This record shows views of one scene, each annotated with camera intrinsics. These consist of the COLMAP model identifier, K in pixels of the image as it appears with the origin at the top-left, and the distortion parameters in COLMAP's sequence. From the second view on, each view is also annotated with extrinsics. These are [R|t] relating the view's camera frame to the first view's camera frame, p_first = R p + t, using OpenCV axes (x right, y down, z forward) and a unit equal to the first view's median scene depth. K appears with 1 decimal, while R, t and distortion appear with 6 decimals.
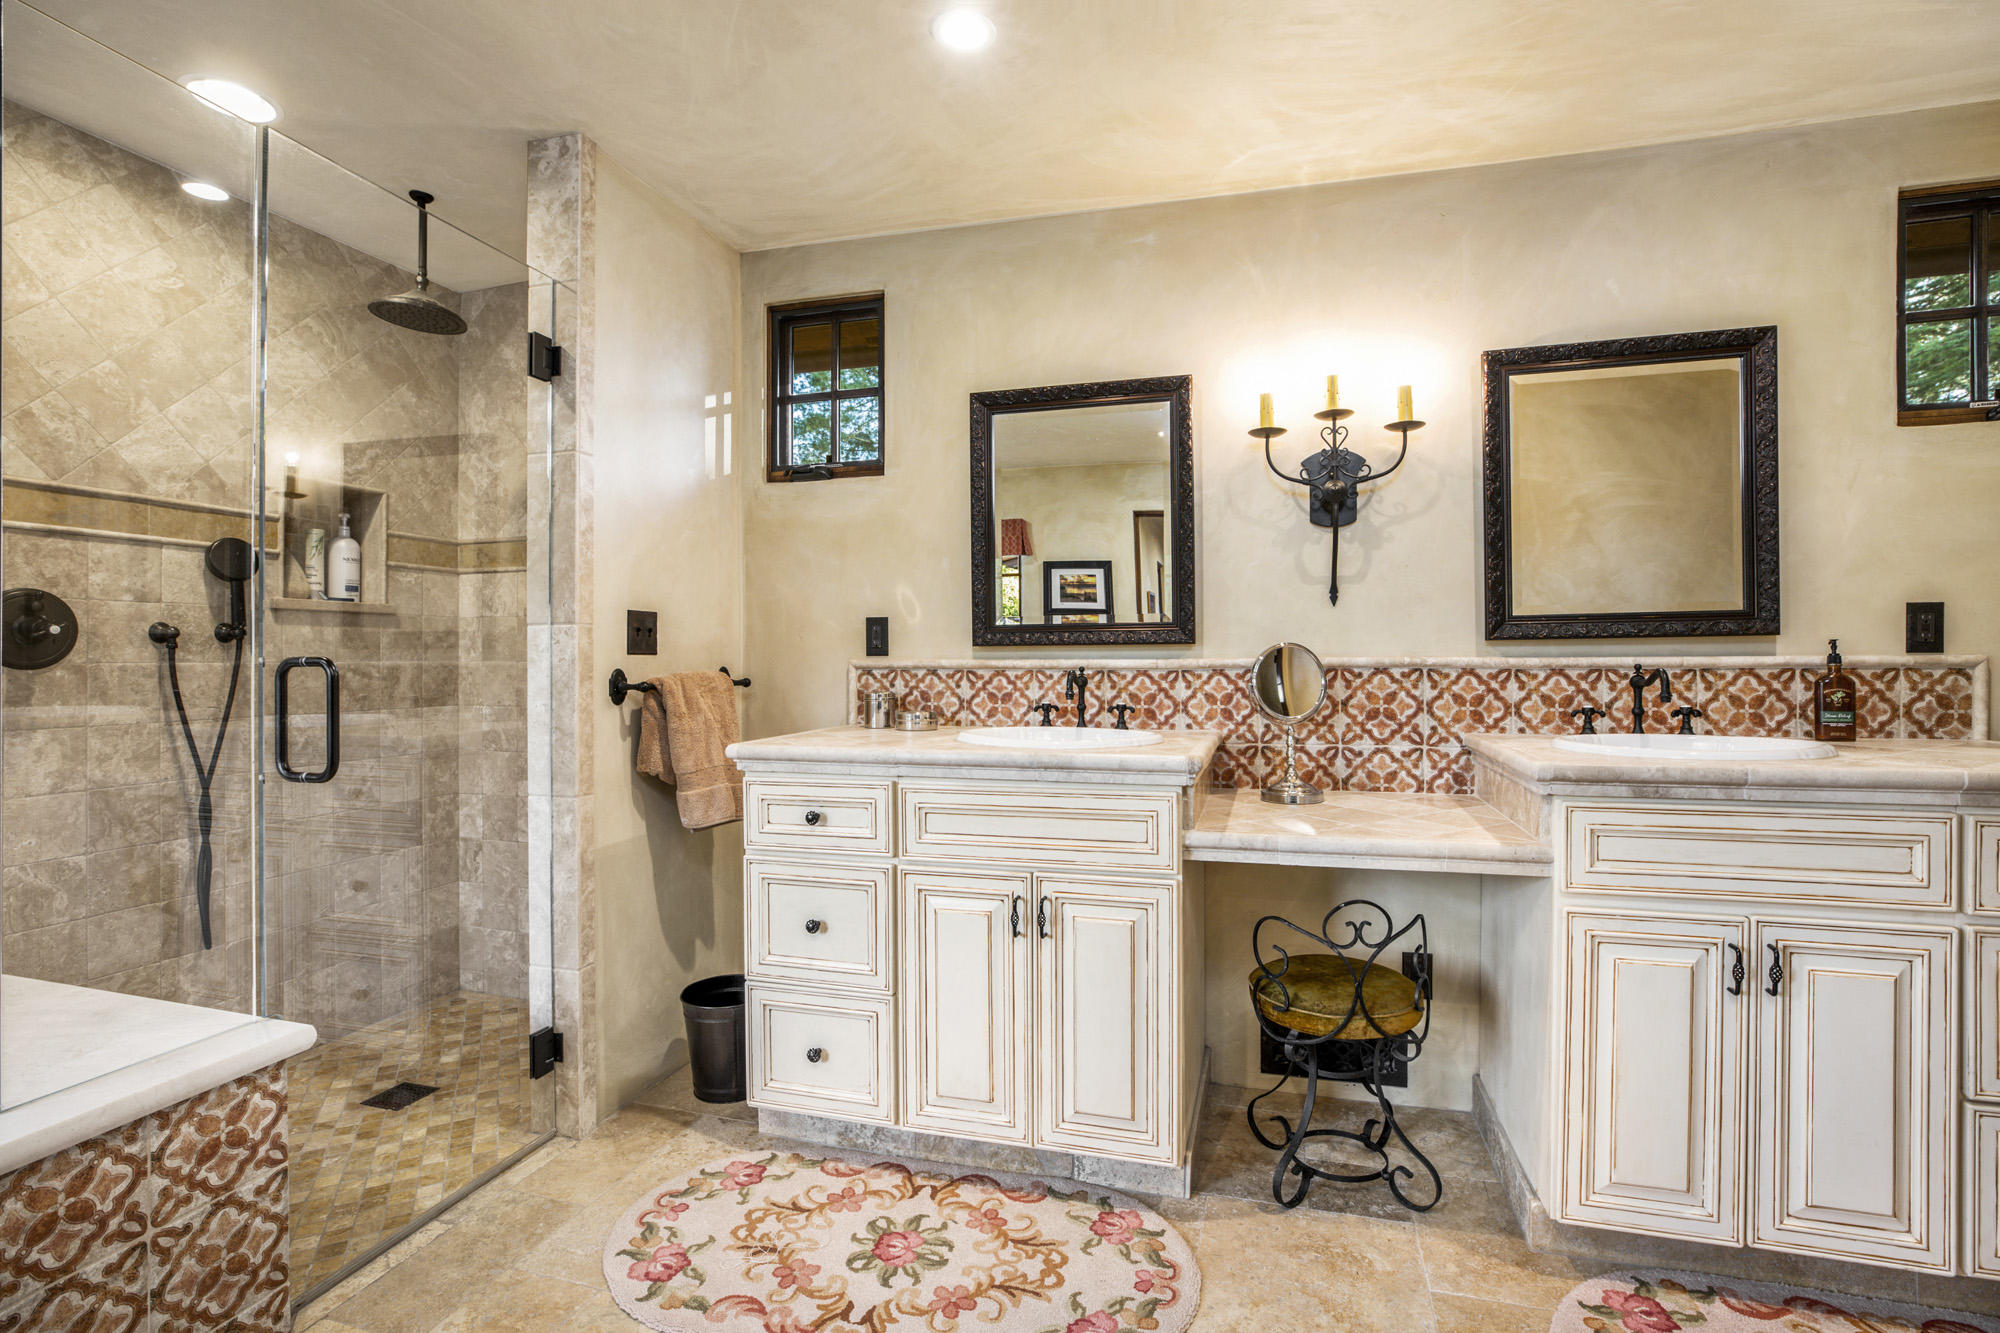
lens RADIAL K [[922.9, 0, 1006.8], [0, 922.9, 659.6], [0, 0, 1]] dist [-0.006426, -0.000319]
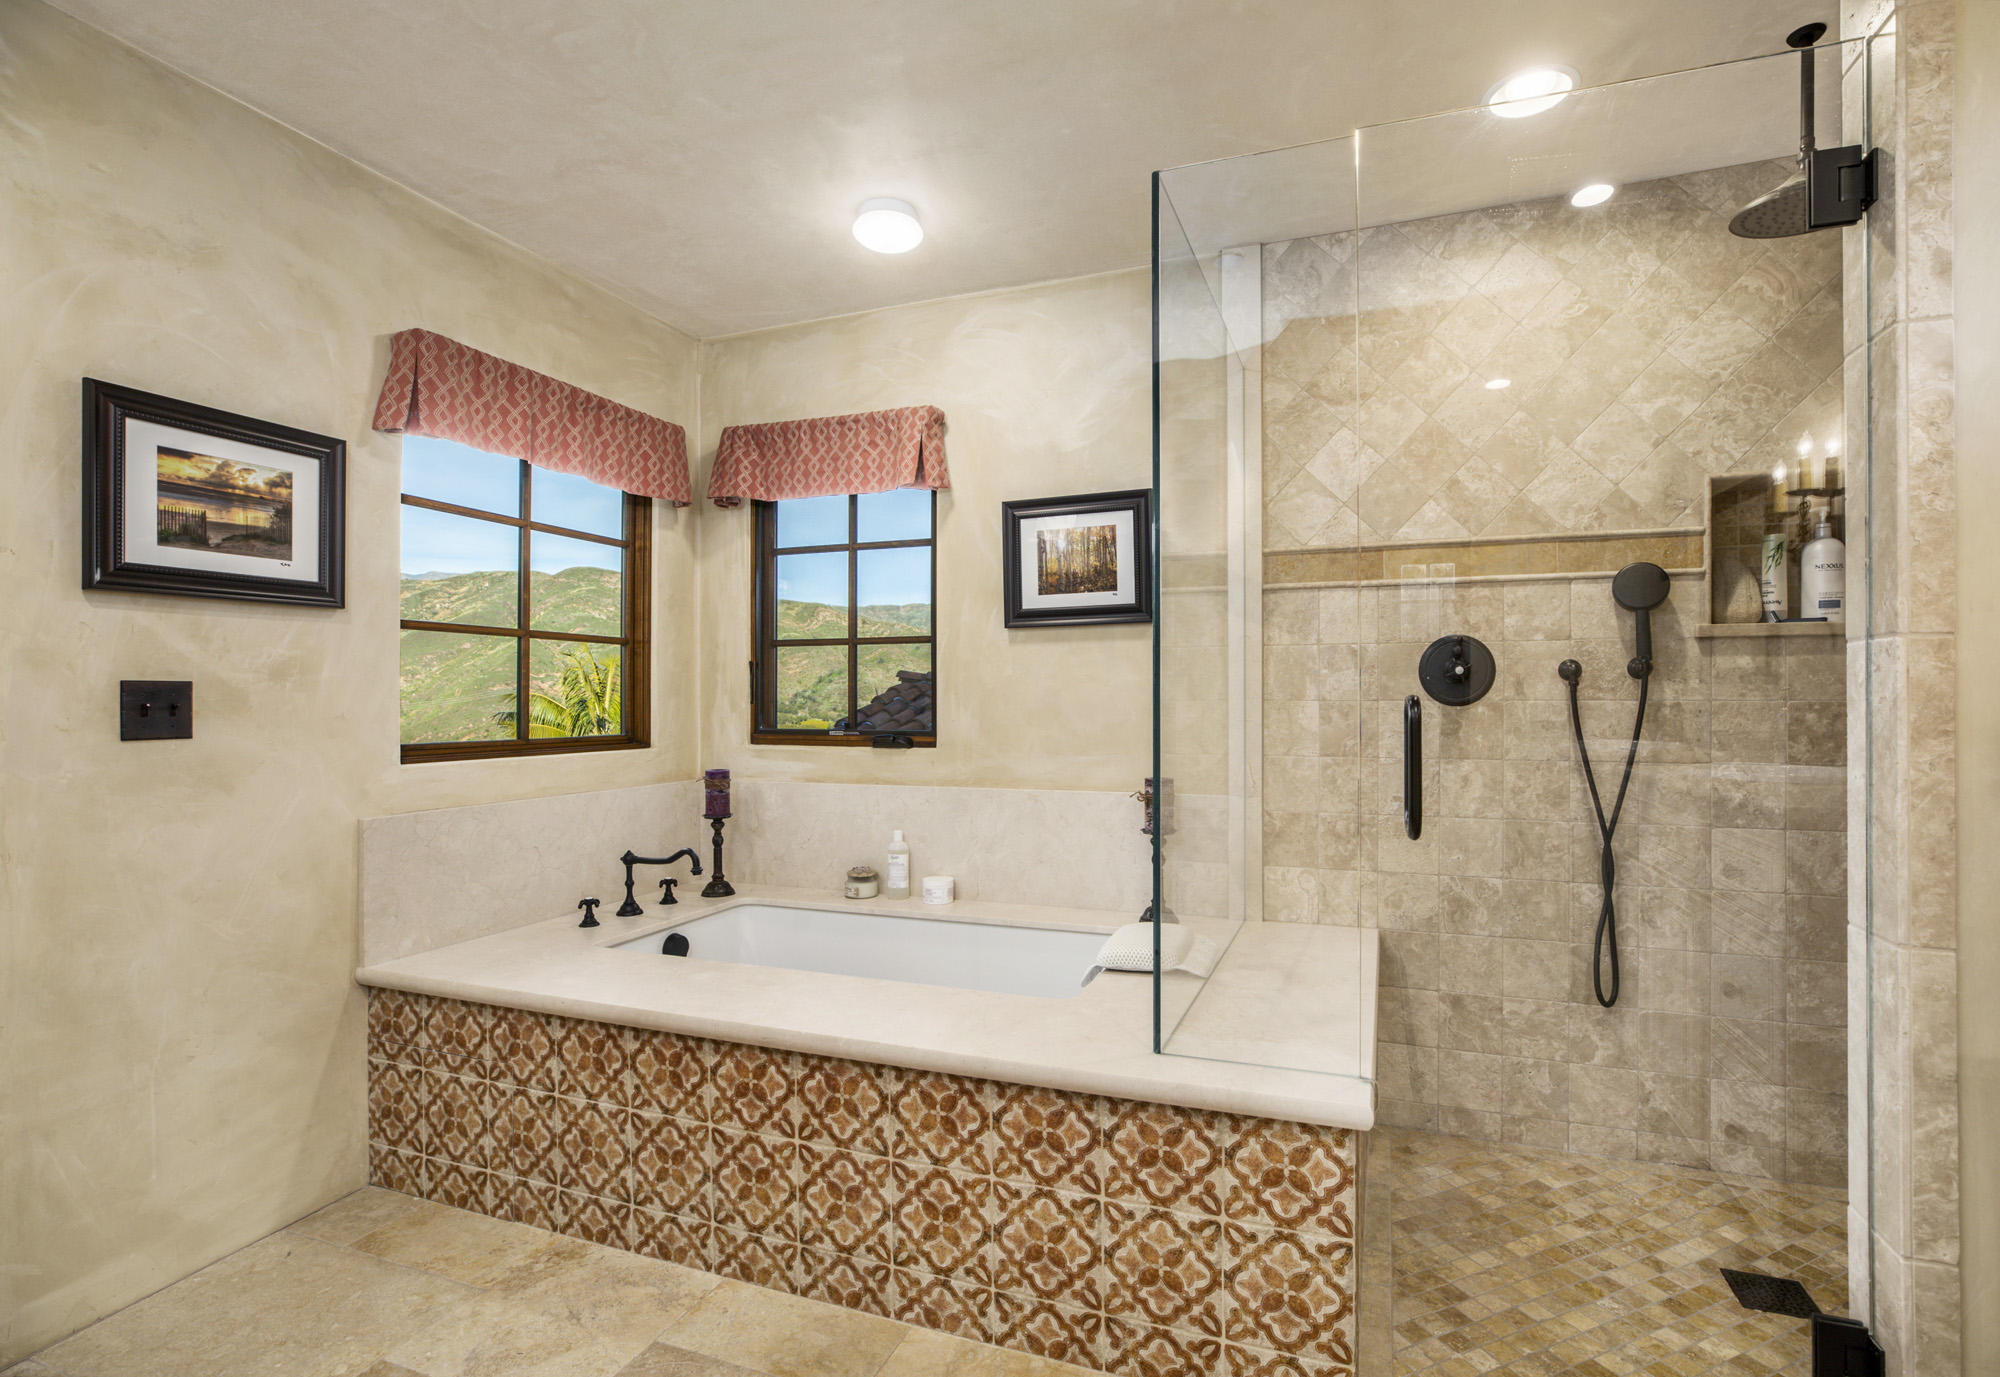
lens RADIAL K [[961.5, 0, 1010.0], [0, 961.5, 692.1], [0, 0, 1]] dist [-0.004125, -0.001216]
pose [[-0.051528, 0.007439, -0.998644, 0.142550], [0.003480, 0.999968, 0.007270, -0.015659], [0.998665, -0.003101, -0.051552, 0.463350]]
